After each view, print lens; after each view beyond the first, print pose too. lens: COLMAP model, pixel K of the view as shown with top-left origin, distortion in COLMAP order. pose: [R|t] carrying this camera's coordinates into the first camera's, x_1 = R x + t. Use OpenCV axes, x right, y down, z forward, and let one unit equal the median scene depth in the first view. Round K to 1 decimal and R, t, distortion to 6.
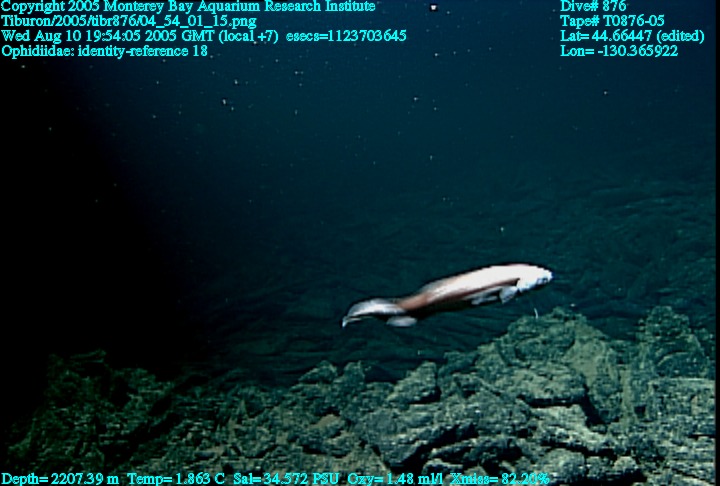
lens RADIAL K [[724.9, 0, 343.7], [0, 724.9, 256.7], [0, 0, 1]] dist [0.021366, 0.169560]
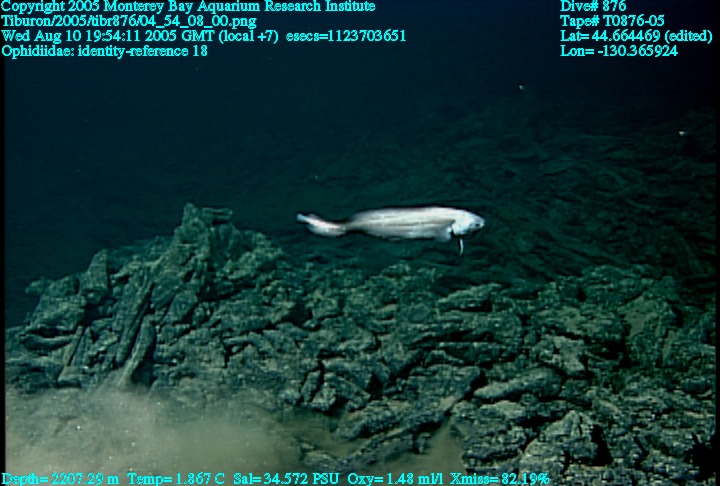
lens RADIAL K [[724.9, 0, 343.7], [0, 724.9, 256.7], [0, 0, 1]] dist [0.021366, 0.169560]
pose [[0.936378, 0.222920, -0.271116, 0.207255], [-0.190734, 0.971590, 0.140116, -0.005351], [0.294648, -0.079490, 0.952294, -0.129045]]
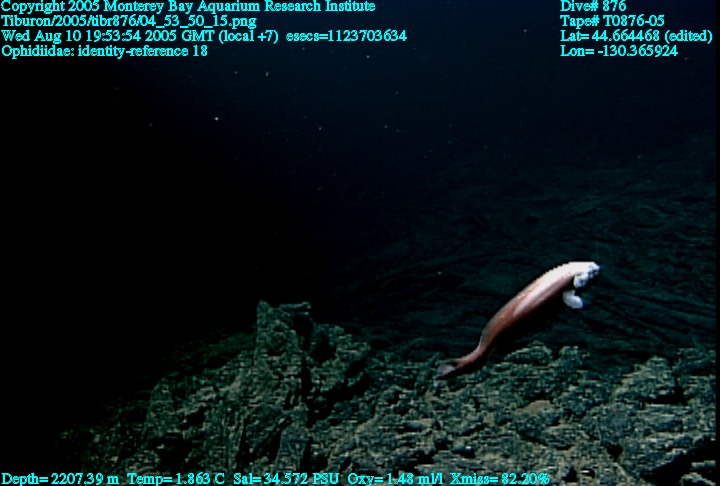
lens RADIAL K [[724.9, 0, 343.7], [0, 724.9, 256.7], [0, 0, 1]] dist [0.021366, 0.169560]
pose [[0.976191, 0.092465, -0.196219, -0.099125], [-0.084821, 0.995286, 0.047027, 0.016977], [0.199642, -0.029264, 0.979432, 0.063526]]
